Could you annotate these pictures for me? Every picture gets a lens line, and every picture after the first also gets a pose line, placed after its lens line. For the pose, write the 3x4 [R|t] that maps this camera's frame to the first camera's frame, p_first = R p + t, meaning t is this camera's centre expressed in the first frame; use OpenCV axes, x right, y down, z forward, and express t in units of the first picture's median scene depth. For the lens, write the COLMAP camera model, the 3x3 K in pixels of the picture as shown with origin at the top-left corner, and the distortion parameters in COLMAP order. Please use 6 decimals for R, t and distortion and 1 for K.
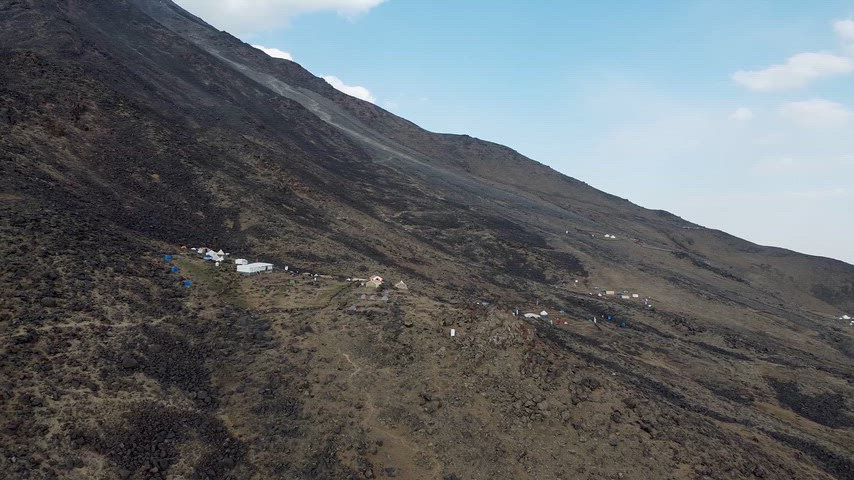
lens RADIAL K [[669.0, 0, 428.5], [0, 669.0, 242.2], [0, 0, 1]] dist [0.005788, -0.008777]
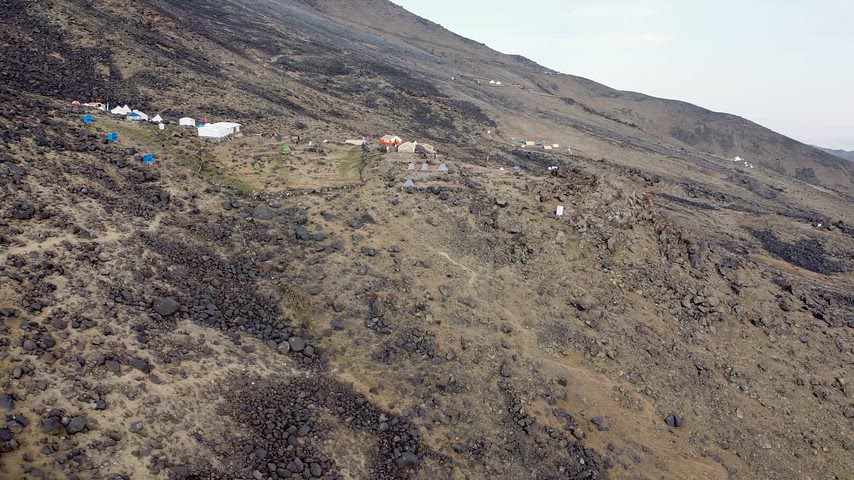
lens RADIAL K [[669.0, 0, 426.6], [0, 669.0, 242.5], [0, 0, 1]] dist [0.005788, -0.008777]
pose [[0.965434, -0.073569, 0.250048, -0.150896], [0.016853, 0.974951, 0.221780, 0.000795], [-0.260101, -0.209900, 0.942491, 0.166157]]
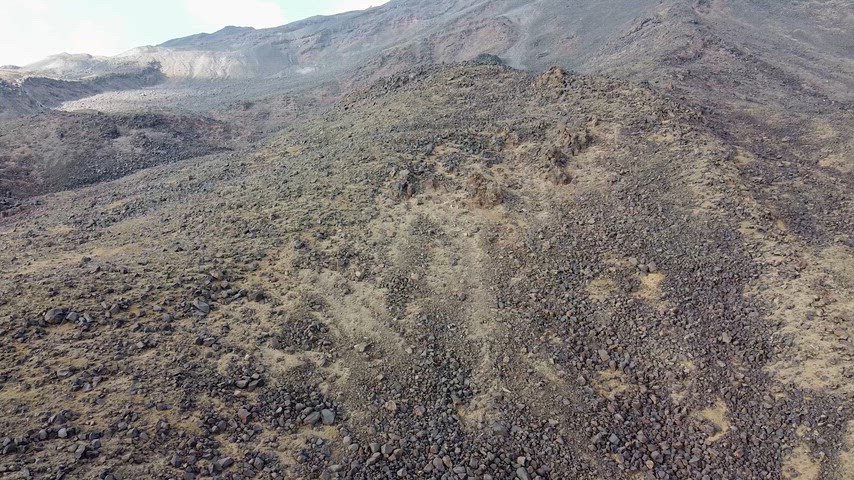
lens RADIAL K [[669.0, 0, 424.6], [0, 669.0, 239.4], [0, 0, 1]] dist [0.005788, -0.008777]
pose [[0.561167, -0.022276, -0.827403, -0.142239], [0.005391, 0.999715, -0.023259, -0.125014], [0.827685, 0.008591, 0.561127, 0.690269]]
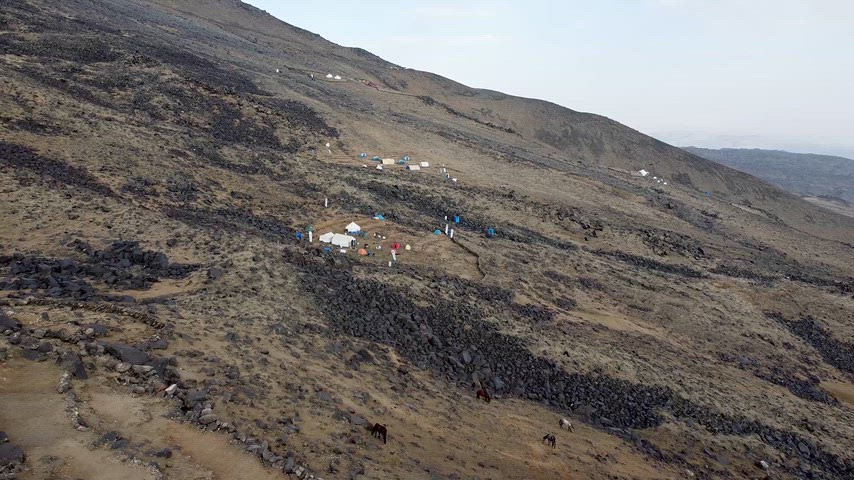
lens RADIAL K [[669.0, 0, 426.7], [0, 669.0, 240.0], [0, 0, 1]] dist [0.005788, -0.008777]
pose [[0.879151, -0.118332, 0.461618, -0.005736], [0.014209, 0.974758, 0.222809, 0.007483], [-0.476332, -0.189324, 0.858641, 0.547679]]
